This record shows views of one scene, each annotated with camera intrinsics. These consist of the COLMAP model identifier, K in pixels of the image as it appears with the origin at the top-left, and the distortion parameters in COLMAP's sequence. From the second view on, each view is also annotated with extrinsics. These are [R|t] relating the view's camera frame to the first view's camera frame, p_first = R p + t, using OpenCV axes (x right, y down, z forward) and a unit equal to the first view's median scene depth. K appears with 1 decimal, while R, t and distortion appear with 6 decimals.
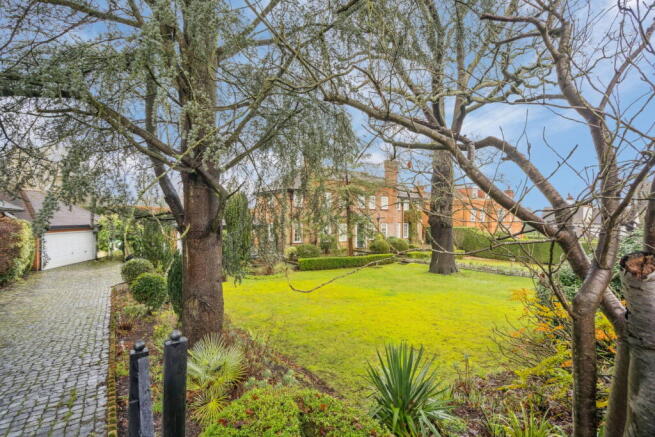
lens RADIAL K [[301.5, 0, 327.5], [0, 301.5, 208.9], [0, 0, 1]] dist [-0.016714, -0.000229]
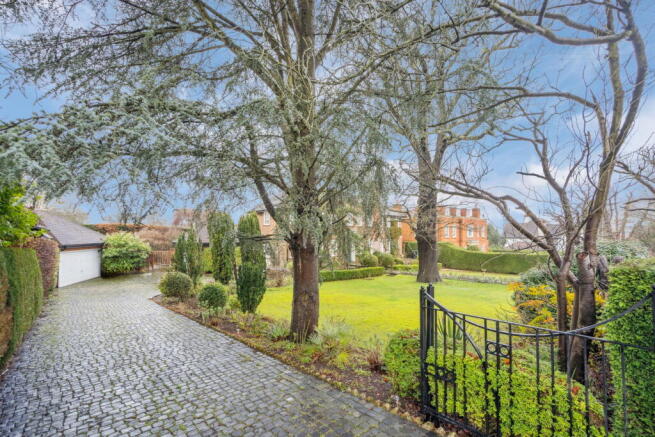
lens RADIAL K [[302.6, 0, 327.5], [0, 302.6, 218.5], [0, 0, 1]] dist [0.000438, 0.000133]
pose [[0.994565, -0.000193, 0.104121, -0.142273], [0.002222, 0.999810, -0.019364, -0.011981], [-0.104097, 0.019490, 0.994376, -0.140012]]
